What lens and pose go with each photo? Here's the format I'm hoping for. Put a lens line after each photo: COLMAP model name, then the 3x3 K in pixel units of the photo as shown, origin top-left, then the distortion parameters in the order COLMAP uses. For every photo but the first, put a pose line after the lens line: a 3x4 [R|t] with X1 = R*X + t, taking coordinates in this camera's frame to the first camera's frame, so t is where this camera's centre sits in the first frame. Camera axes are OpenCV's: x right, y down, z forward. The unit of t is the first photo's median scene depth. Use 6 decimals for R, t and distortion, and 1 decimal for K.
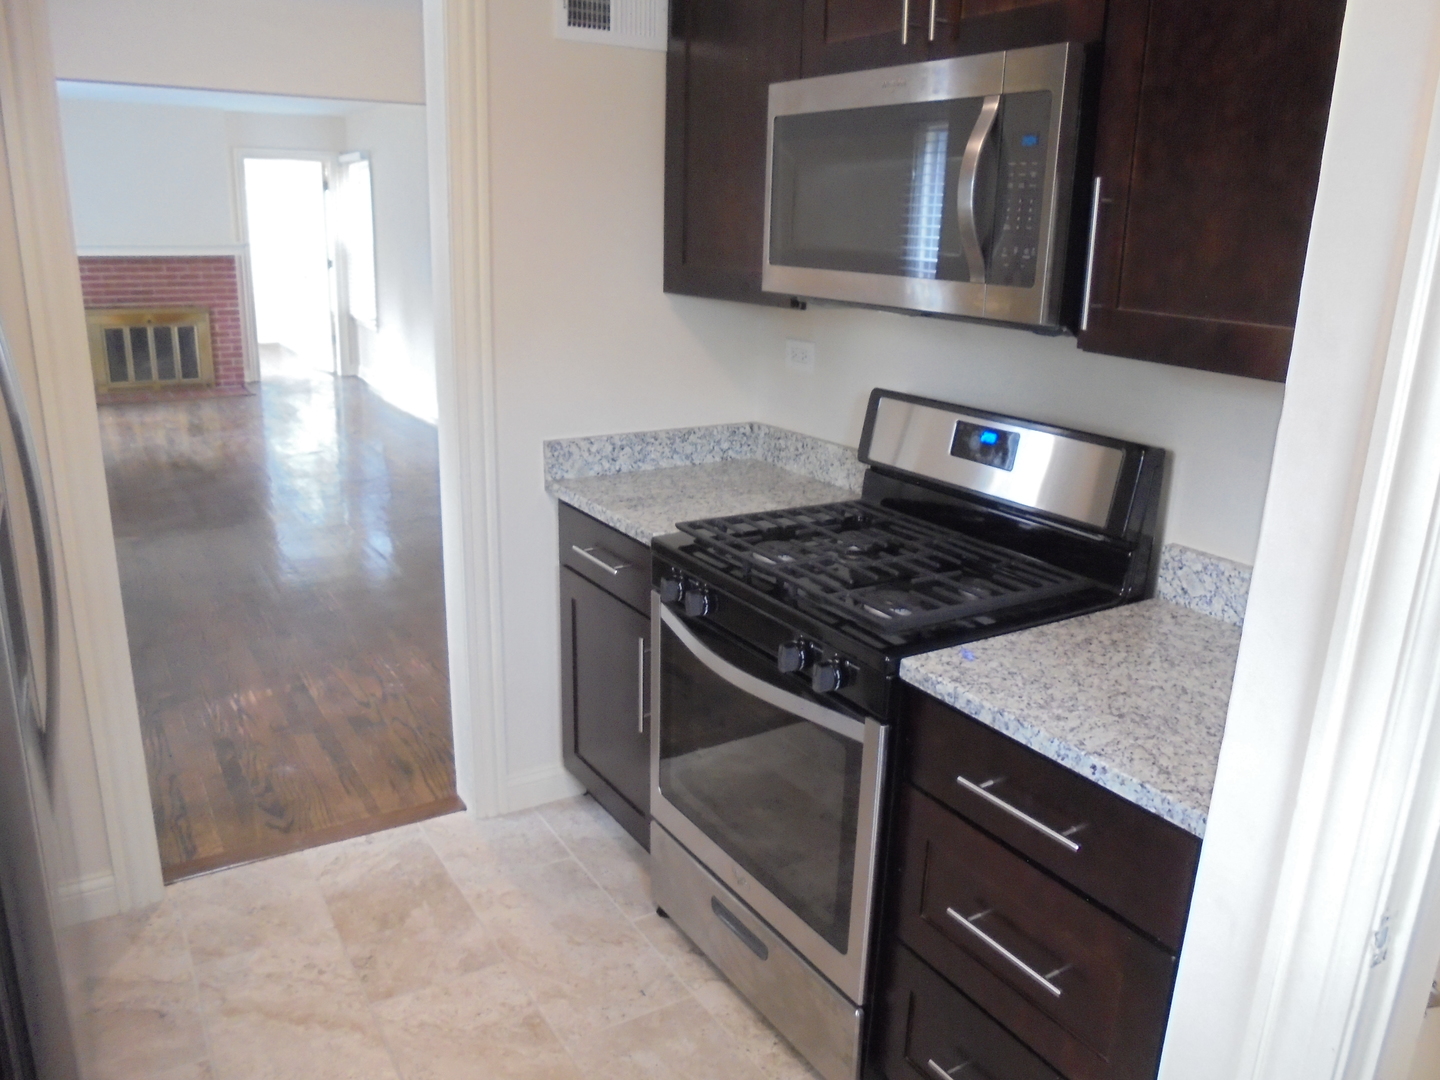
lens RADIAL K [[1087.3, 0, 722.0], [0, 1087.3, 546.7], [0, 0, 1]] dist [-0.116147, 0.093841]
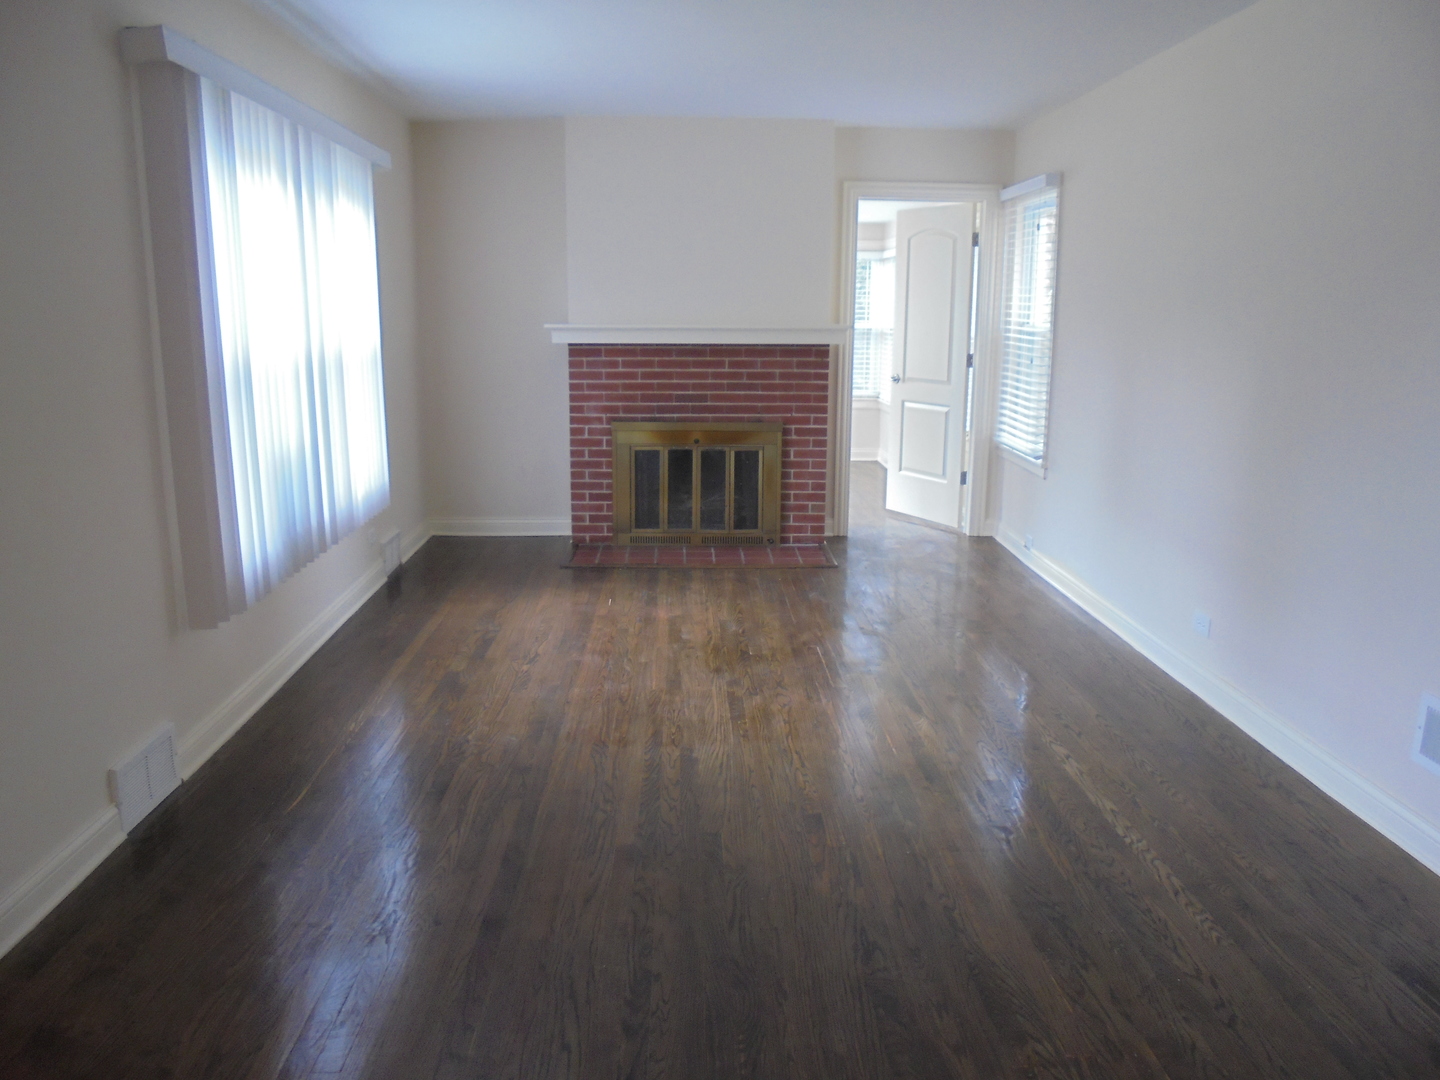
lens RADIAL K [[1087.3, 0, 723.4], [0, 1087.3, 535.4], [0, 0, 1]] dist [-0.116147, 0.093841]
pose [[0.867712, 0.081876, -0.490277, -0.607011], [-0.126930, 0.990138, -0.059294, -0.372904], [0.480587, 0.113682, 0.869547, 1.353127]]
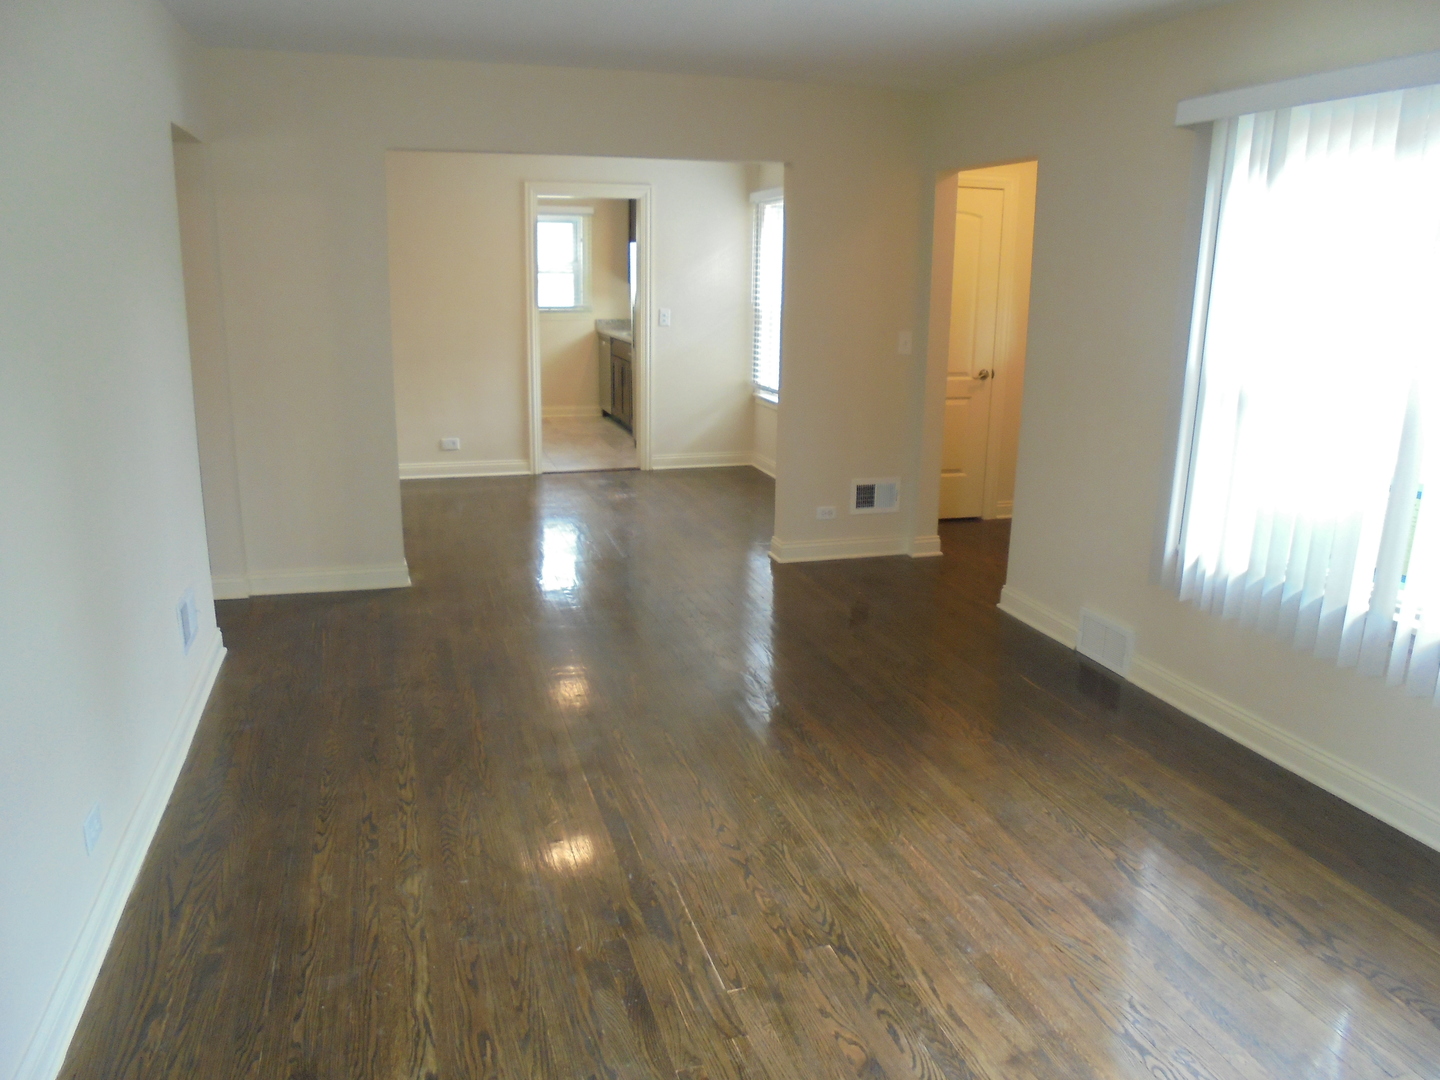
lens RADIAL K [[1087.3, 0, 718.9], [0, 1087.3, 543.5], [0, 0, 1]] dist [-0.116147, 0.093841]
pose [[-0.963391, -0.104409, 0.246935, -1.392519], [0.036844, 0.860755, 0.507685, -1.012604], [-0.265557, 0.498197, -0.825396, 3.266636]]
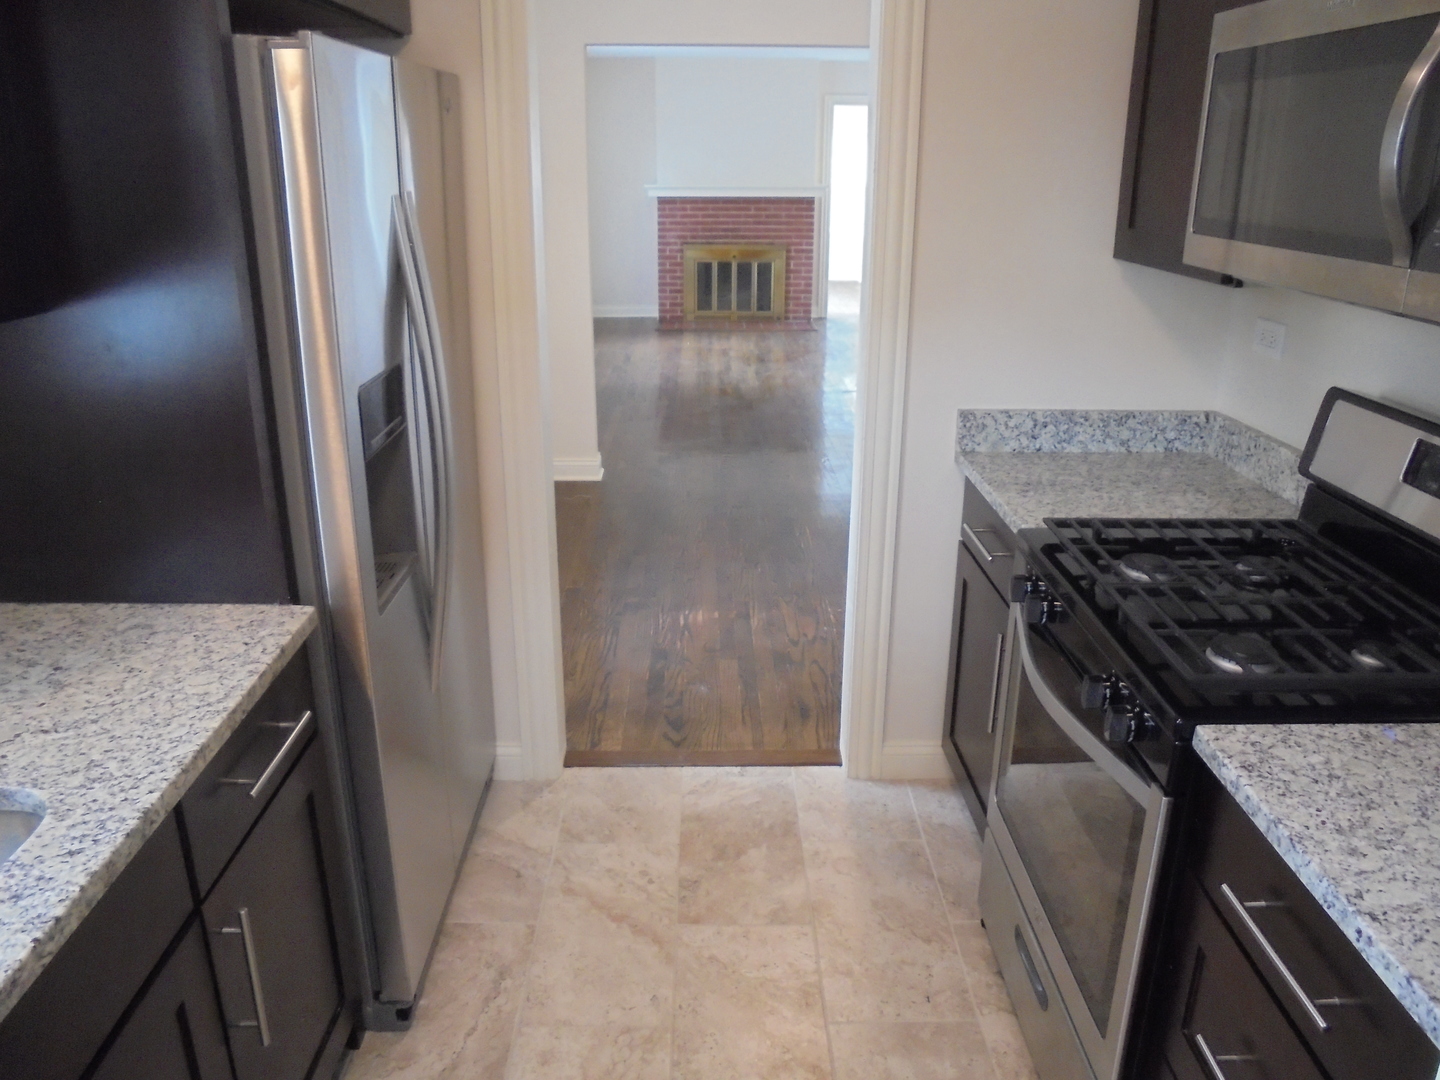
lens RADIAL K [[1087.3, 0, 723.0], [0, 1087.3, 552.3], [0, 0, 1]] dist [-0.116147, 0.093841]
pose [[0.857327, 0.157439, -0.490105, 0.136666], [-0.130149, 0.987444, 0.089536, -0.030519], [0.498048, -0.012975, 0.867053, 0.069783]]
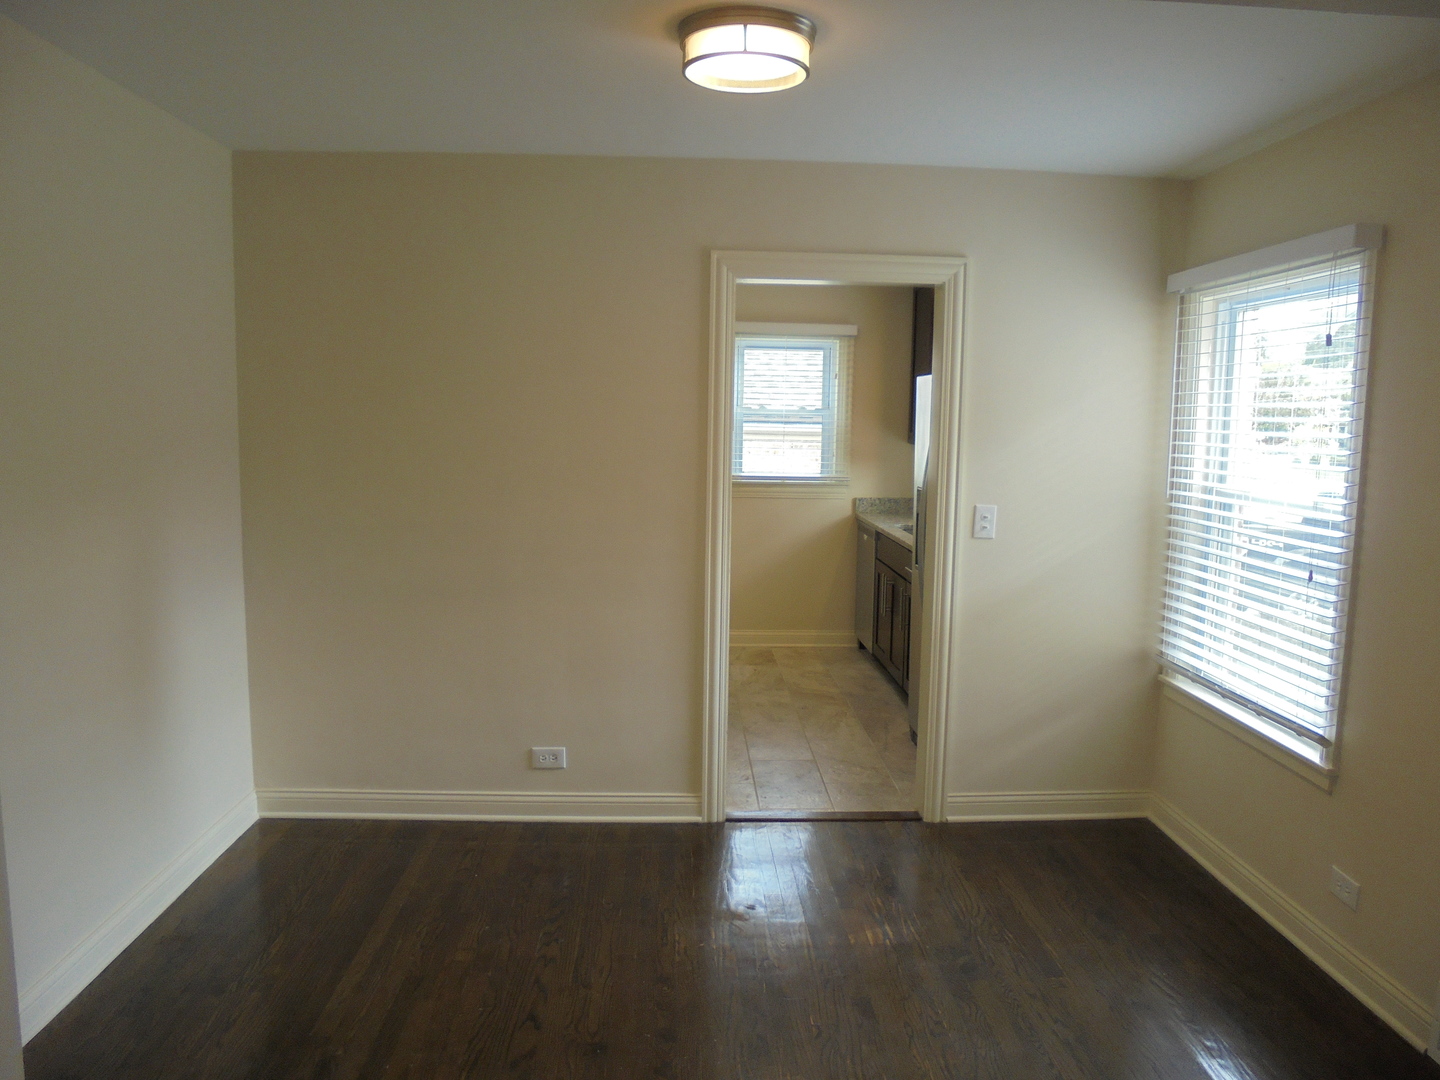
lens RADIAL K [[1087.3, 0, 714.8], [0, 1087.3, 538.8], [0, 0, 1]] dist [-0.116147, 0.093841]
pose [[-0.868402, -0.098055, 0.486070, -0.882462], [0.102231, 0.923790, 0.369000, -0.628113], [-0.485208, 0.370132, -0.792196, 1.981975]]
